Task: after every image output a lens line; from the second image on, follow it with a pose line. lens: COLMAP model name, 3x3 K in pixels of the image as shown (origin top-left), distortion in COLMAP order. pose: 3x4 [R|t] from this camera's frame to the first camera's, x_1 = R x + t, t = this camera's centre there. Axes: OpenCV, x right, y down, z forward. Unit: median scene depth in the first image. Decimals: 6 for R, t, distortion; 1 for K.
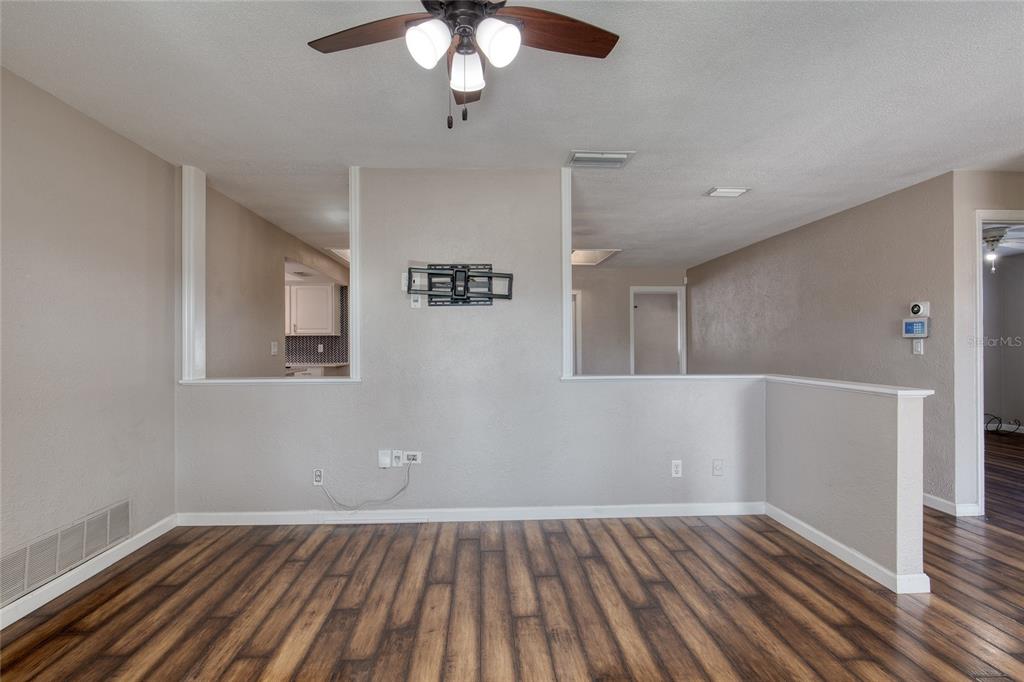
lens RADIAL K [[491.9, 0, 475.2], [0, 491.9, 341.1], [0, 0, 1]] dist [-0.011874, 0.000336]
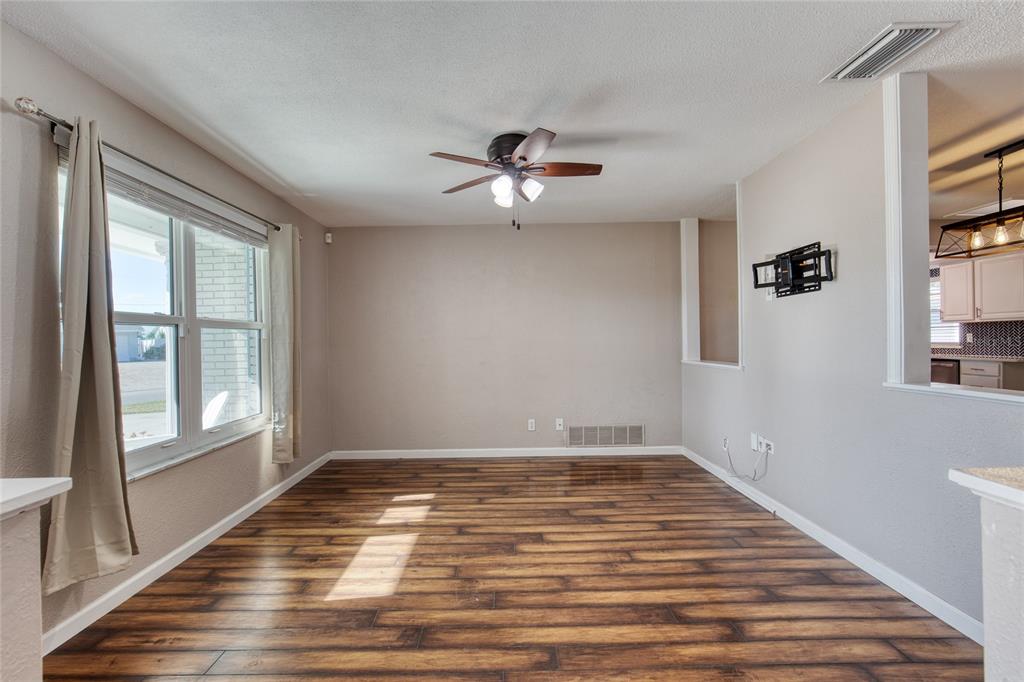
lens RADIAL K [[468.7, 0, 497.2], [0, 468.7, 339.9], [0, 0, 1]] dist [-0.004203, 0.000964]
pose [[-0.058760, 0.004483, -0.998262, 0.965310], [0.021086, 0.999772, 0.003248, -0.001166], [0.998049, -0.020858, -0.058841, 0.543123]]
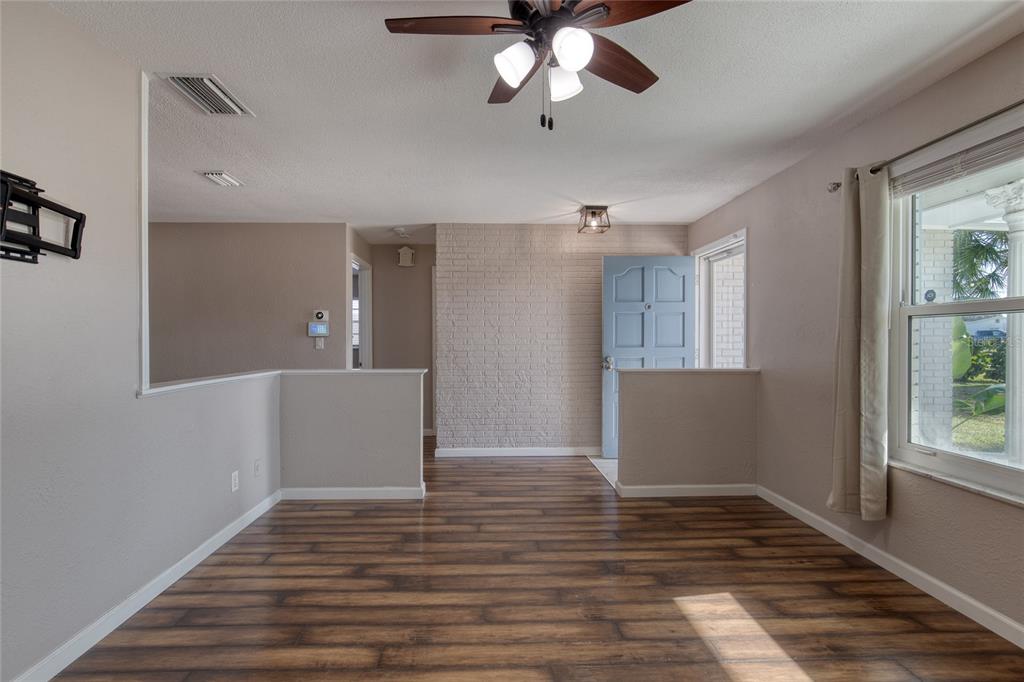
lens RADIAL K [[472.0, 0, 547.9], [0, 472.0, 341.5], [0, 0, 1]] dist [-0.002376, 0.000230]
pose [[-0.083158, 0.001647, 0.996535, -0.545128], [-0.005599, 0.999982, -0.002120, 0.007138], [-0.996521, -0.005756, -0.083147, 0.570529]]
